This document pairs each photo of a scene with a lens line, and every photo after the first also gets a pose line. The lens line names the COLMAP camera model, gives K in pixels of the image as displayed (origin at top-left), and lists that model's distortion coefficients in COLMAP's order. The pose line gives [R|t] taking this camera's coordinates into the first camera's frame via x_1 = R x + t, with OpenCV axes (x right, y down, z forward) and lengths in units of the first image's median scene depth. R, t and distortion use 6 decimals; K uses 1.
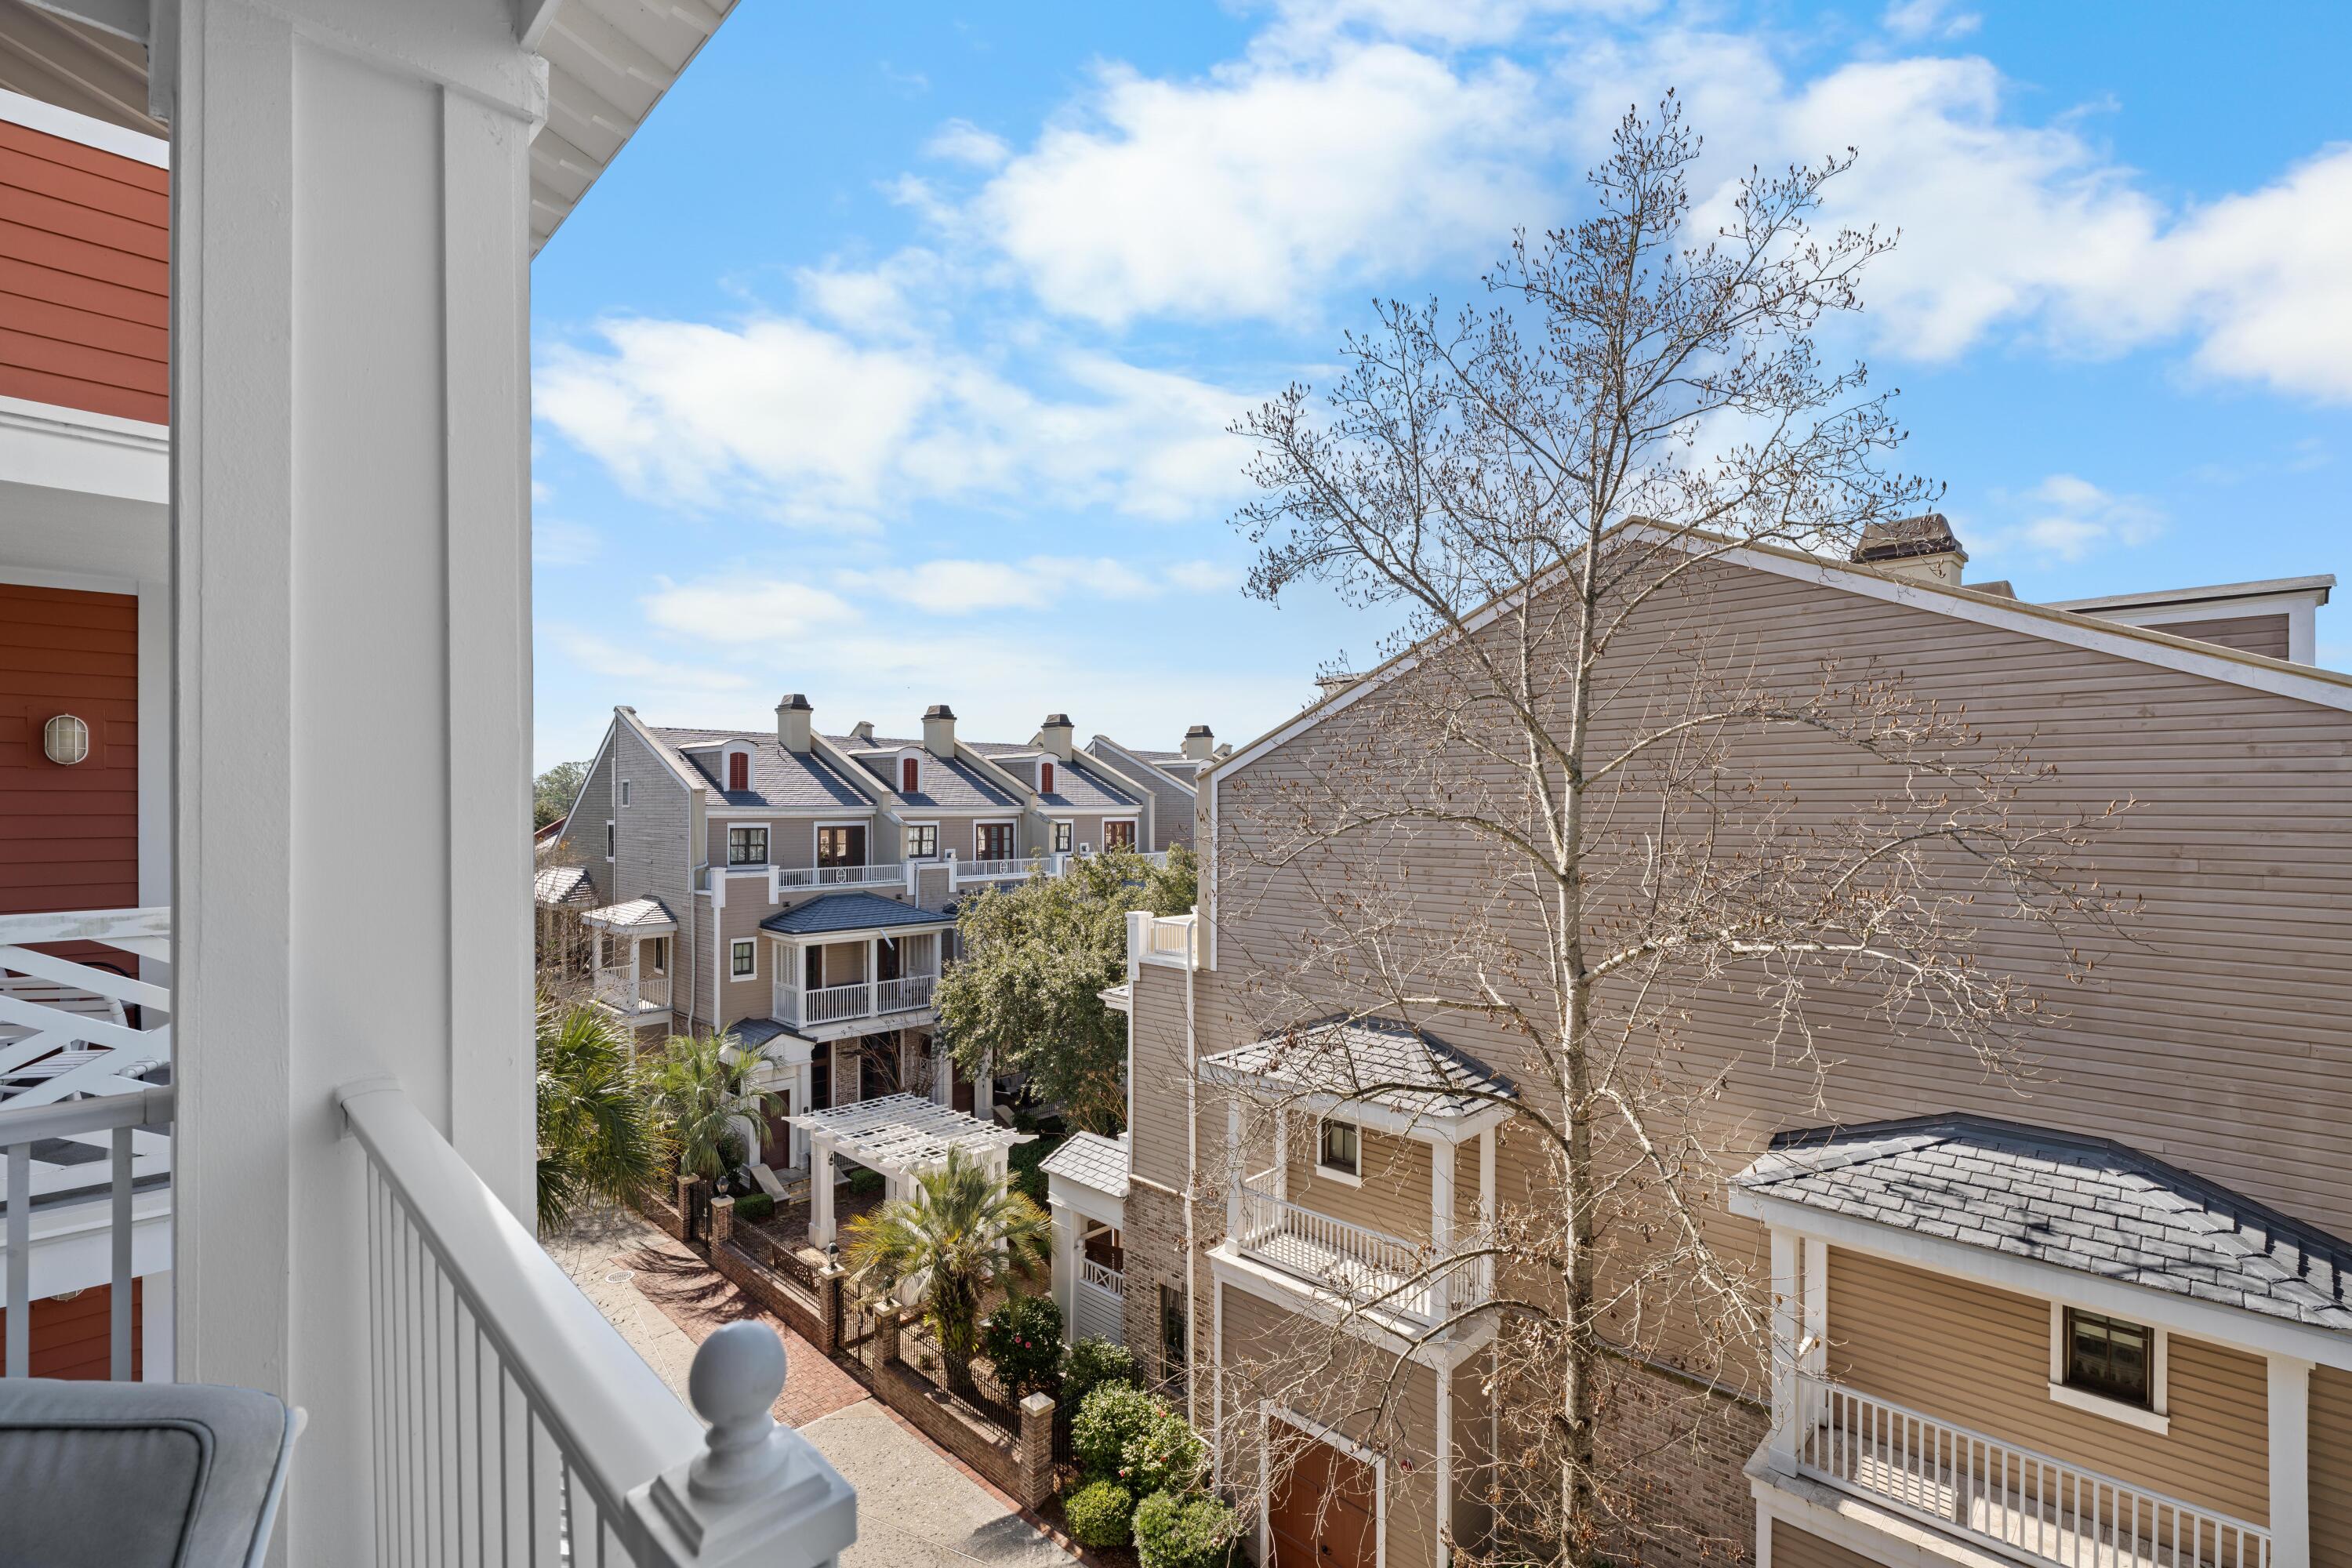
lens RADIAL K [[1069.9, 0, 1171.2], [0, 1069.9, 798.3], [0, 0, 1]] dist [-0.008395, 0.003570]
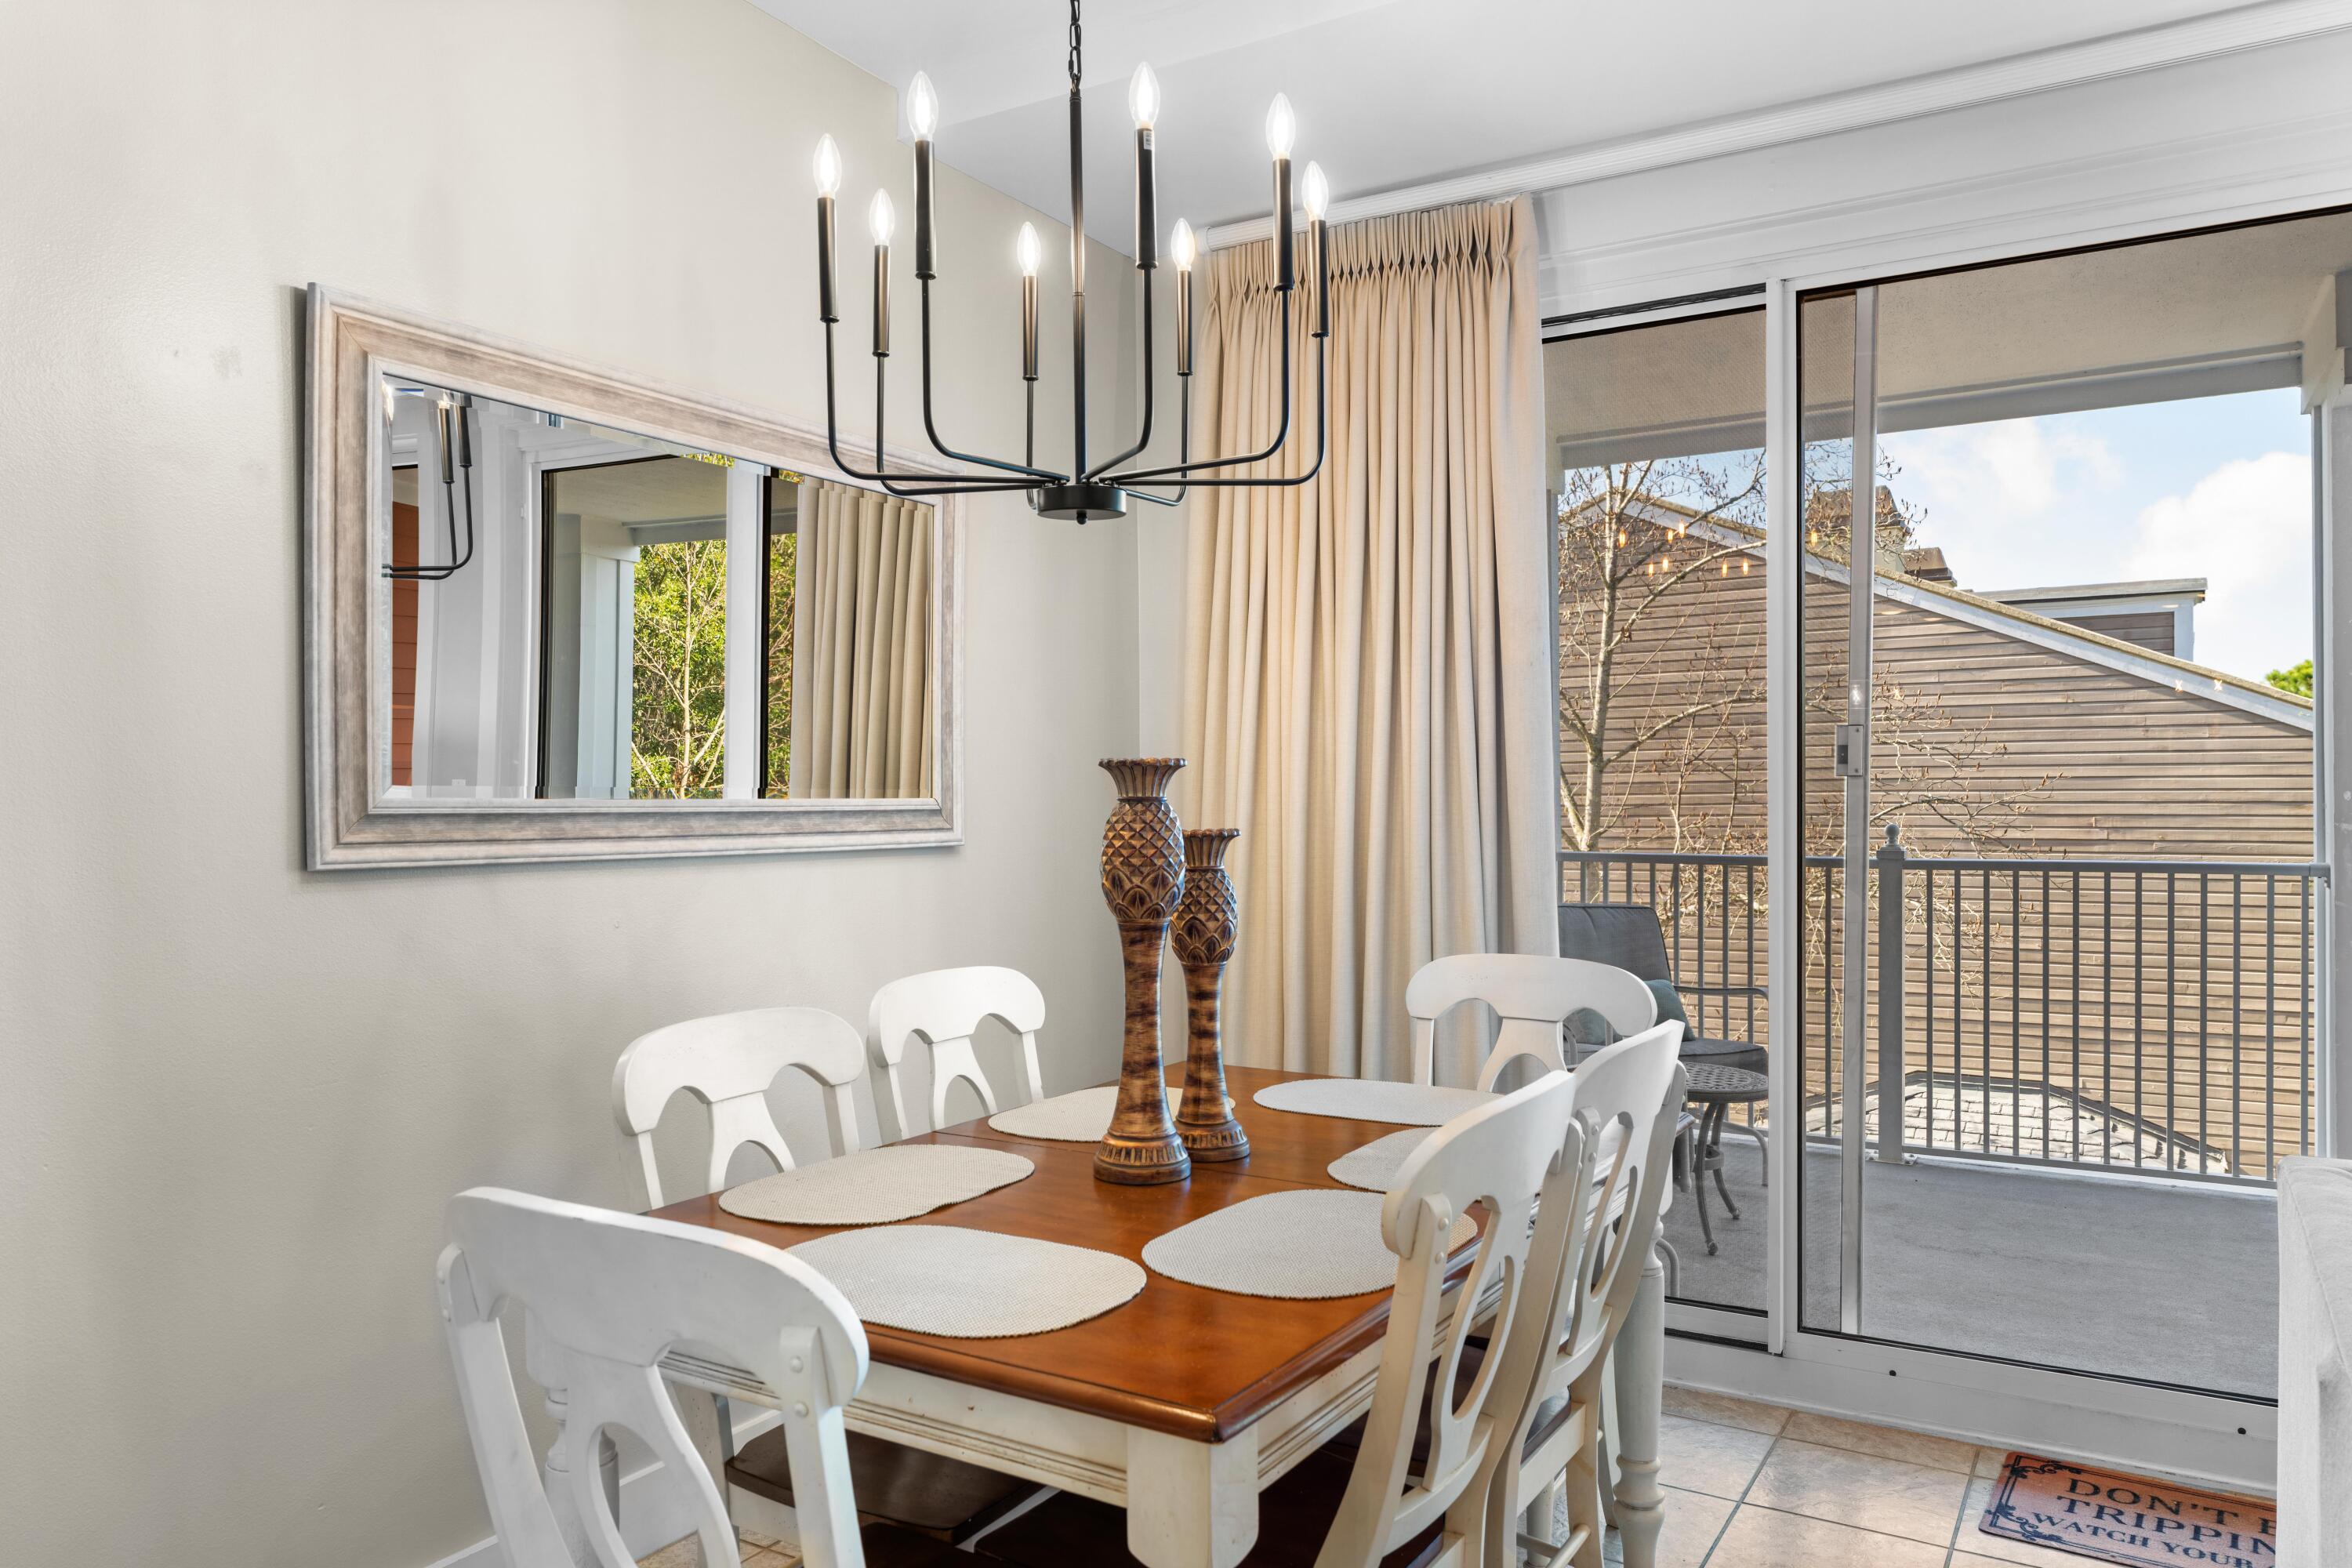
lens RADIAL K [[1614.4, 0, 1155.3], [0, 1614.4, 801.7], [0, 0, 1]] dist [0.004792, -0.009653]
pose [[0.972555, -0.004253, 0.232632, -0.390994], [0.003758, 0.999990, 0.002573, 0.018204], [-0.232641, -0.001628, 0.972561, -0.406250]]
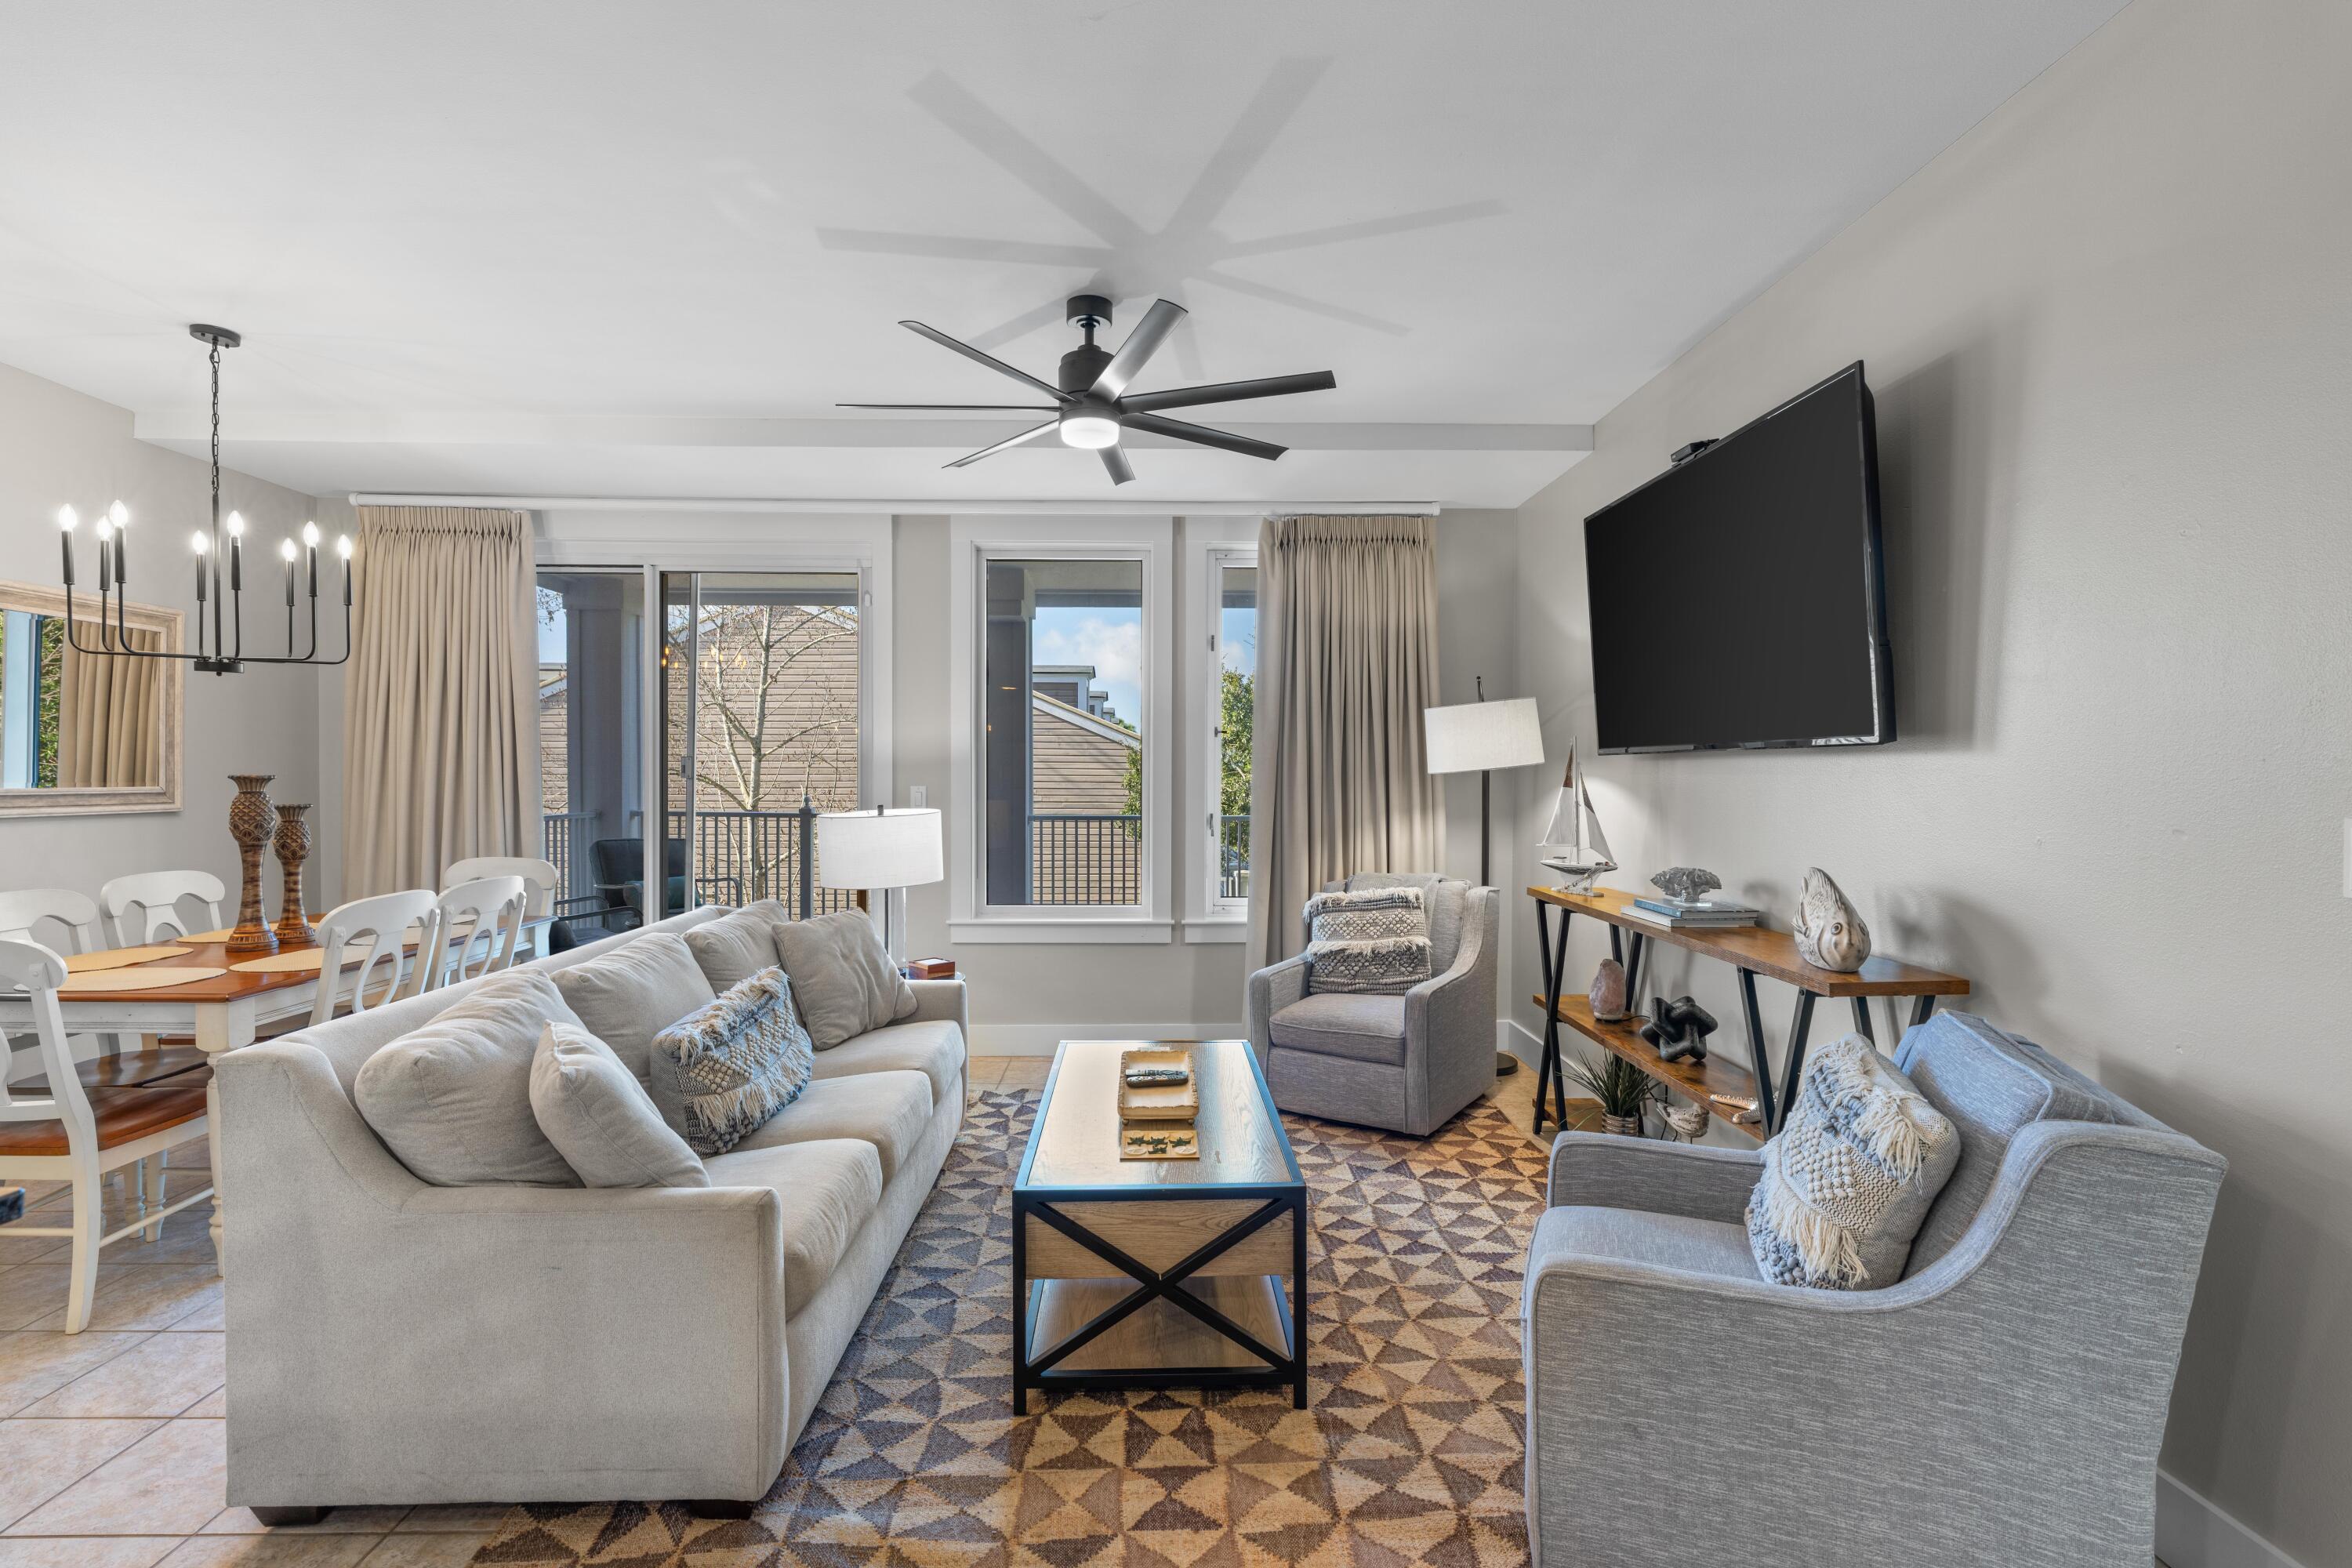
lens RADIAL K [[1069.9, 0, 1172.9], [0, 1069.9, 781.0], [0, 0, 1]] dist [-0.008395, 0.003570]
pose [[0.690583, -0.000898, 0.723253, -0.385882], [-0.006017, 0.999957, 0.006987, 0.010927], [-0.723228, -0.009177, 0.690548, -0.637309]]
